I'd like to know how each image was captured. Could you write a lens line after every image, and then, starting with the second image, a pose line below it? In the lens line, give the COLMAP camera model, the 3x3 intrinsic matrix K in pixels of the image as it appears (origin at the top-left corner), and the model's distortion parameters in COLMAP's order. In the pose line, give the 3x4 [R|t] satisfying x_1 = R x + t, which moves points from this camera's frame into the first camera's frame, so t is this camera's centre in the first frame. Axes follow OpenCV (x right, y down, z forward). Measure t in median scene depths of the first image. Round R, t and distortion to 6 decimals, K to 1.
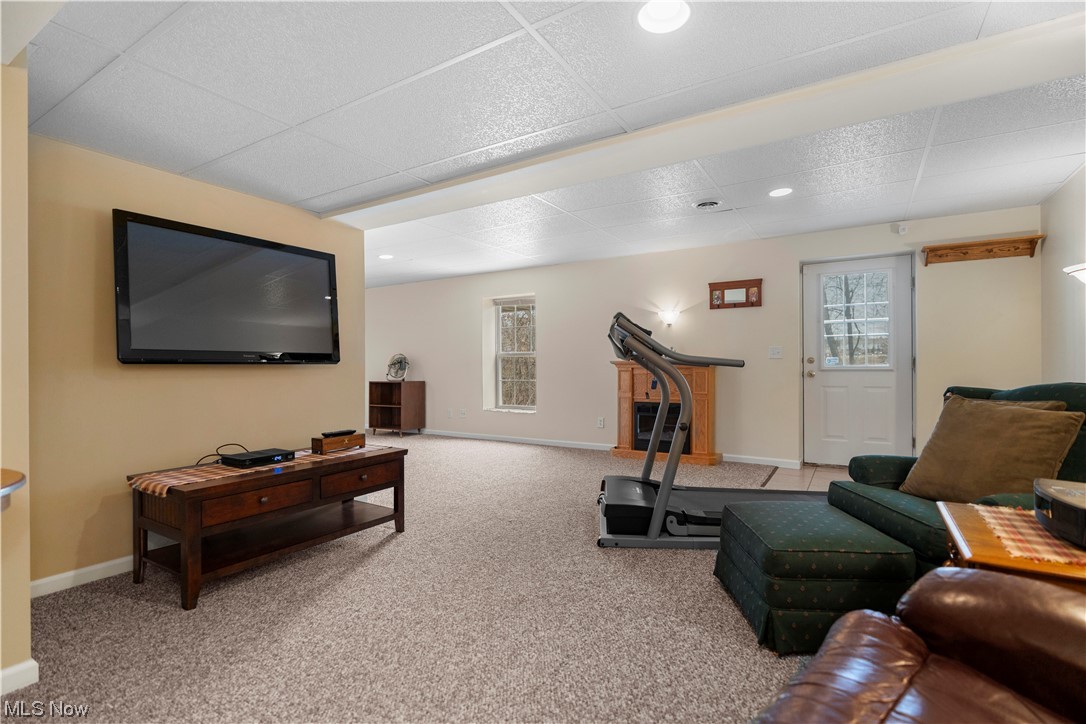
lens RADIAL K [[520.9, 0, 543.5], [0, 520.9, 365.0], [0, 0, 1]] dist [-0.013463, 0.001016]
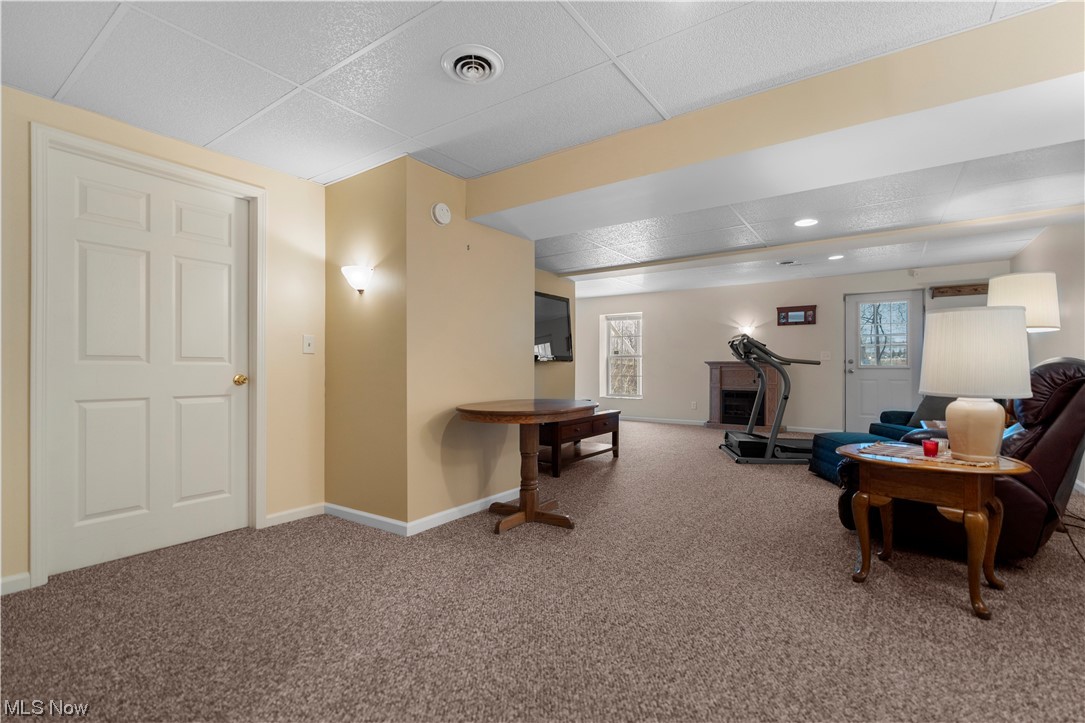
lens RADIAL K [[496.3, 0, 540.8], [0, 496.3, 363.7], [0, 0, 1]] dist [-0.013652, 0.001098]
pose [[0.998013, 0.005257, -0.062788, -0.260895], [-0.005481, 0.999979, -0.003399, 0.006229], [0.062769, 0.003736, 0.998021, -0.426618]]
